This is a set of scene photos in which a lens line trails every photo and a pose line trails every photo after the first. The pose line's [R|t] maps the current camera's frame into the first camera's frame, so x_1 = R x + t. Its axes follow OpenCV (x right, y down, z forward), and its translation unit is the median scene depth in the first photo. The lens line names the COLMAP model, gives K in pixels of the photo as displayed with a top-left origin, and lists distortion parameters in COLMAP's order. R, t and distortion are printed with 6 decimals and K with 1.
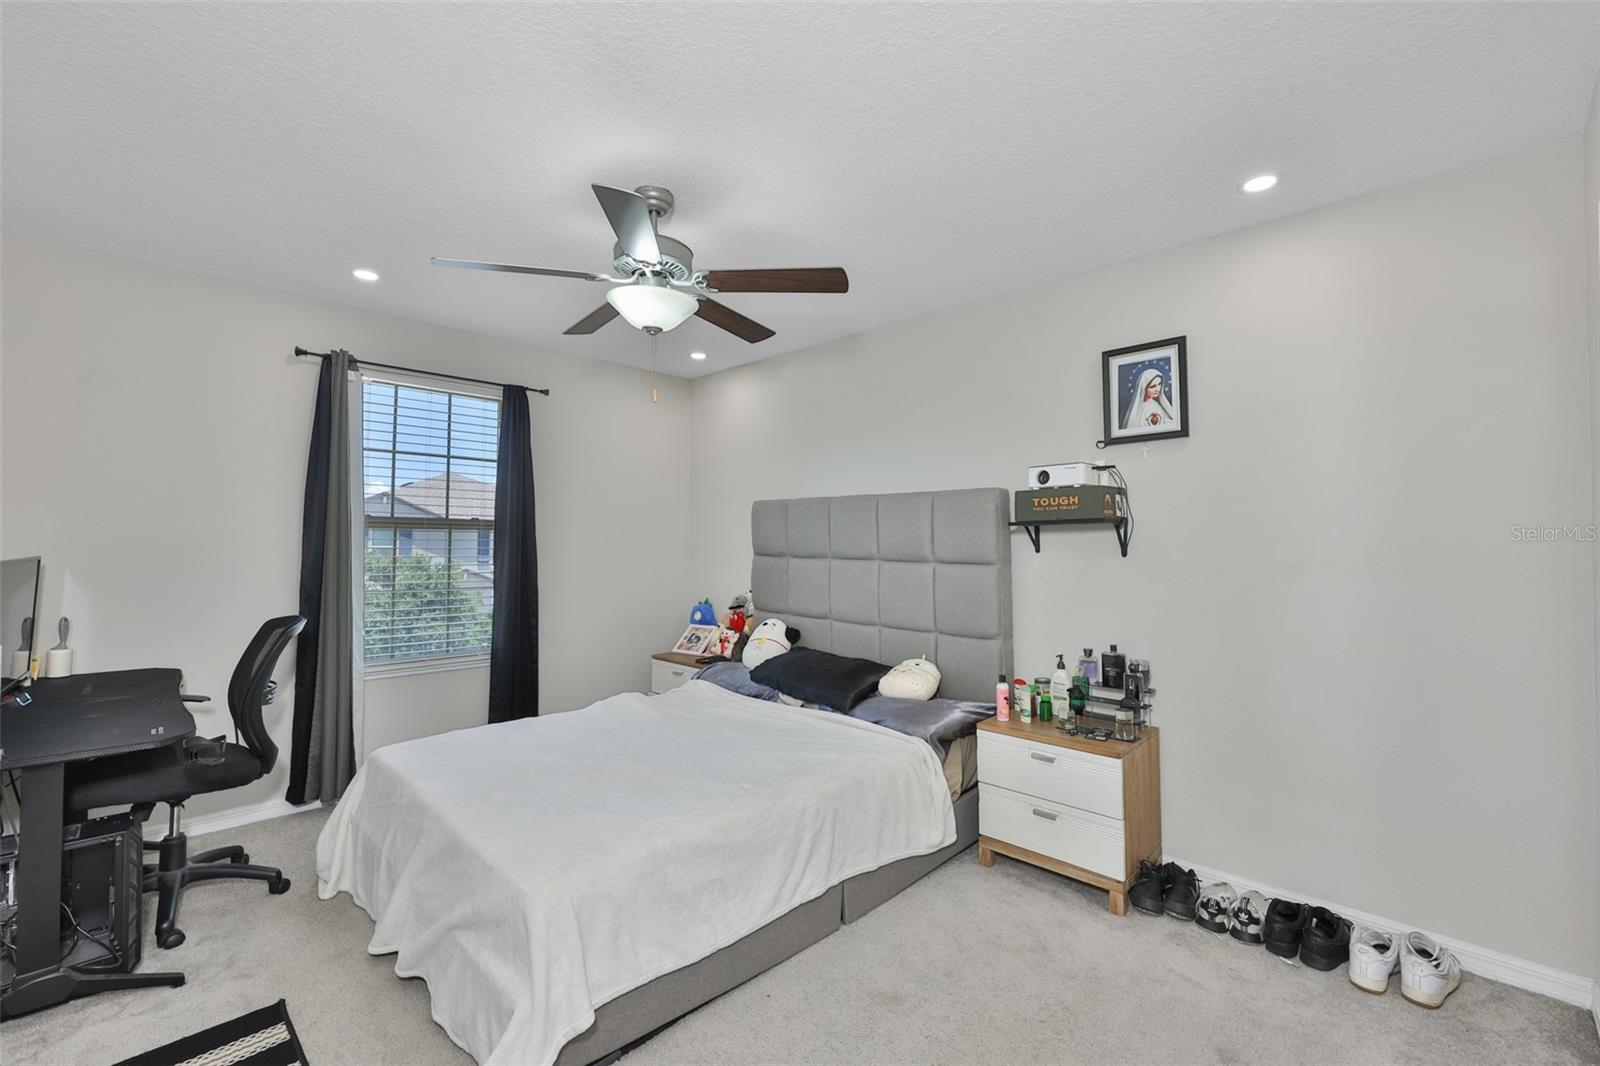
lens RADIAL K [[686.6, 0, 798.6], [0, 686.6, 543.8], [0, 0, 1]] dist [-0.000091, 0.000013]
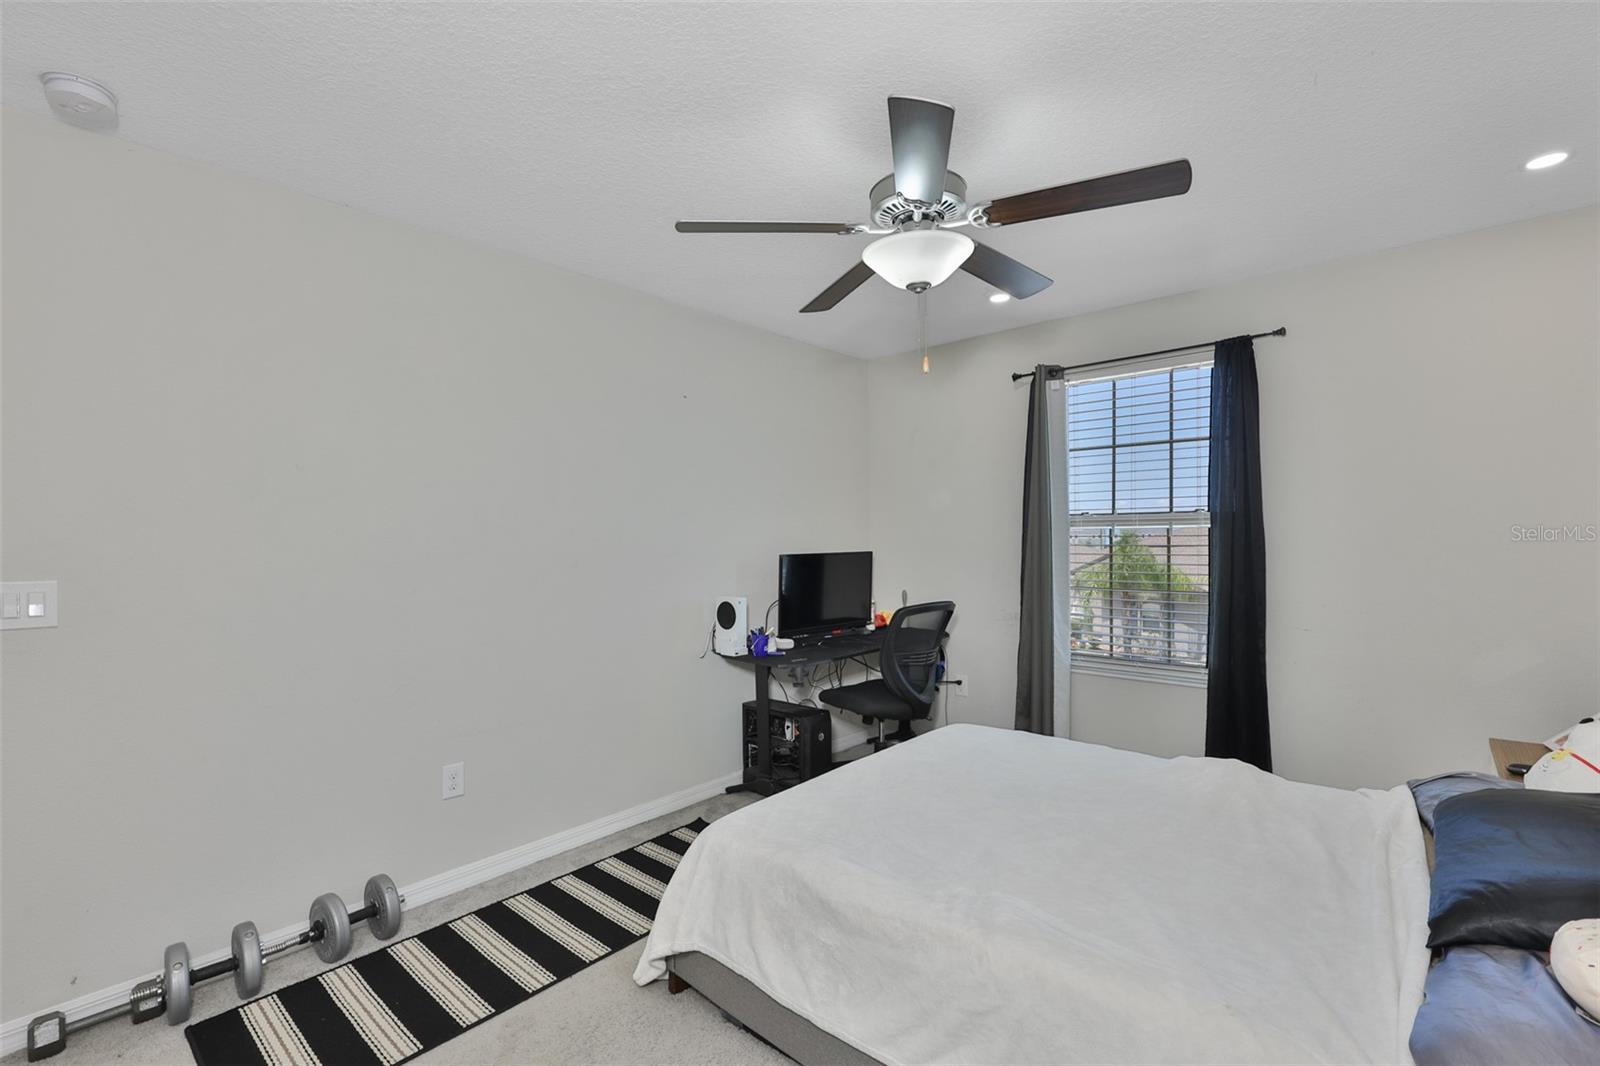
lens RADIAL K [[719.1, 0, 800.0], [0, 719.1, 533.0], [0, 0, 1]] dist [-0.001041, -0.000095]
pose [[0.061115, -0.018094, -0.997967, 0.412485], [0.011418, 0.999783, -0.017427, 0.001774], [0.998065, -0.010330, 0.061308, 0.498854]]
